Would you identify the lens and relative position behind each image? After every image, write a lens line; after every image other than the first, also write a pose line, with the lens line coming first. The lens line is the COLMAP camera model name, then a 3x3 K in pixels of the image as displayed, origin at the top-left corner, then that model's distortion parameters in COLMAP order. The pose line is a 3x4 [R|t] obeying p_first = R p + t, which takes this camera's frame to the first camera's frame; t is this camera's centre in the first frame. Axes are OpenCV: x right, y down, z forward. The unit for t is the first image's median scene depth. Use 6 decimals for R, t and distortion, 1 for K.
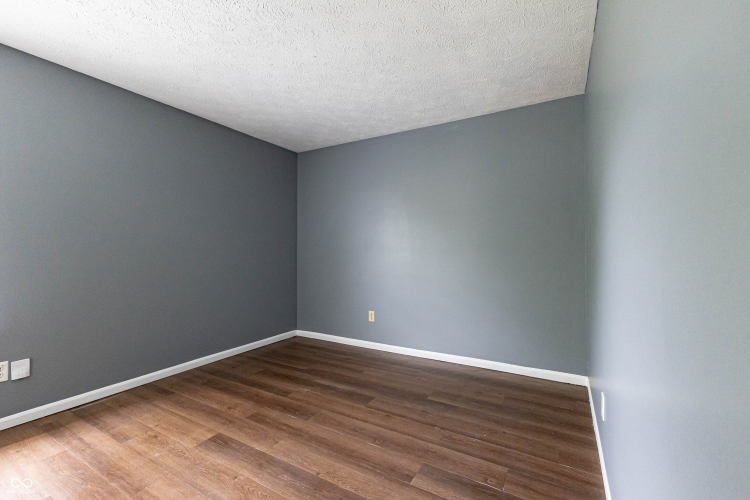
lens RADIAL K [[329.2, 0, 374.1], [0, 329.2, 248.9], [0, 0, 1]] dist [0.013897, -0.003418]
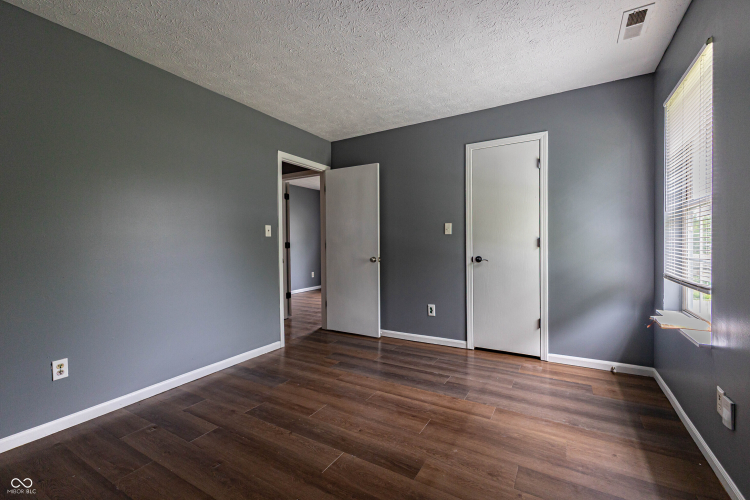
lens RADIAL K [[329.2, 0, 374.5], [0, 329.2, 248.2], [0, 0, 1]] dist [0.013897, -0.003418]
pose [[-0.999832, 0.017921, 0.003910, -0.440428], [0.017987, 0.999685, 0.017510, 0.016335], [-0.003595, 0.017577, -0.999839, 1.973362]]
